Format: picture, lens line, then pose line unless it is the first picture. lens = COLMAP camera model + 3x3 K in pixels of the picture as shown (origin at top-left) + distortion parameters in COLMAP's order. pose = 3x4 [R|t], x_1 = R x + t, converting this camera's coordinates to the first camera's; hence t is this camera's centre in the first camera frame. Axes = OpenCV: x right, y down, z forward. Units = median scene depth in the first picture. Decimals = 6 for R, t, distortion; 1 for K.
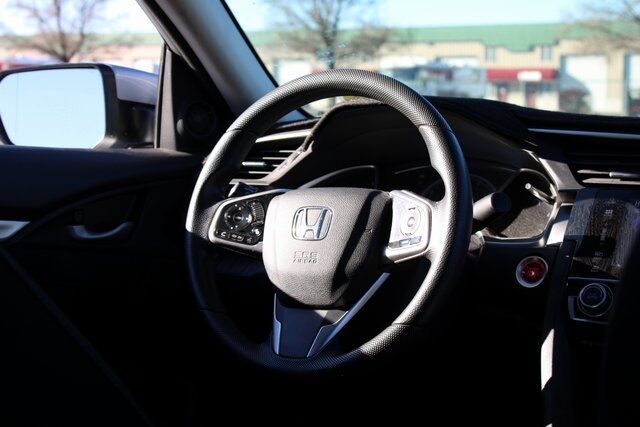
lens RADIAL K [[1185.8, 0, 320.0], [0, 1185.8, 213.5], [0, 0, 1]] dist [0.012173, 0.064941]
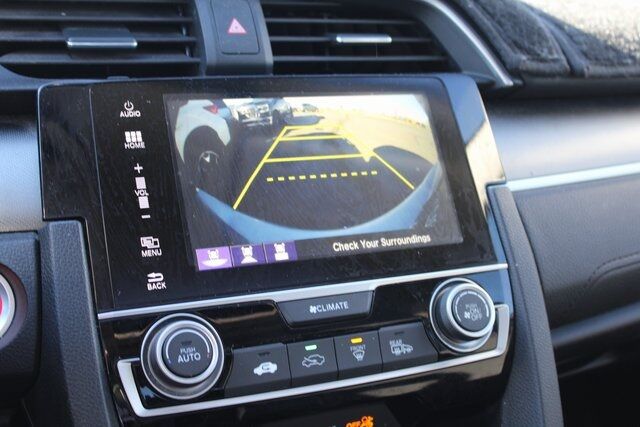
lens RADIAL K [[867.5, 0, 320.0], [0, 867.5, 213.5], [0, 0, 1]] dist [-0.038947, -0.021952]
pose [[0.557630, -0.210857, 0.802862, 0.018502], [0.019889, 0.970316, 0.241021, -0.048925], [-0.829851, -0.118433, 0.545271, 0.752104]]
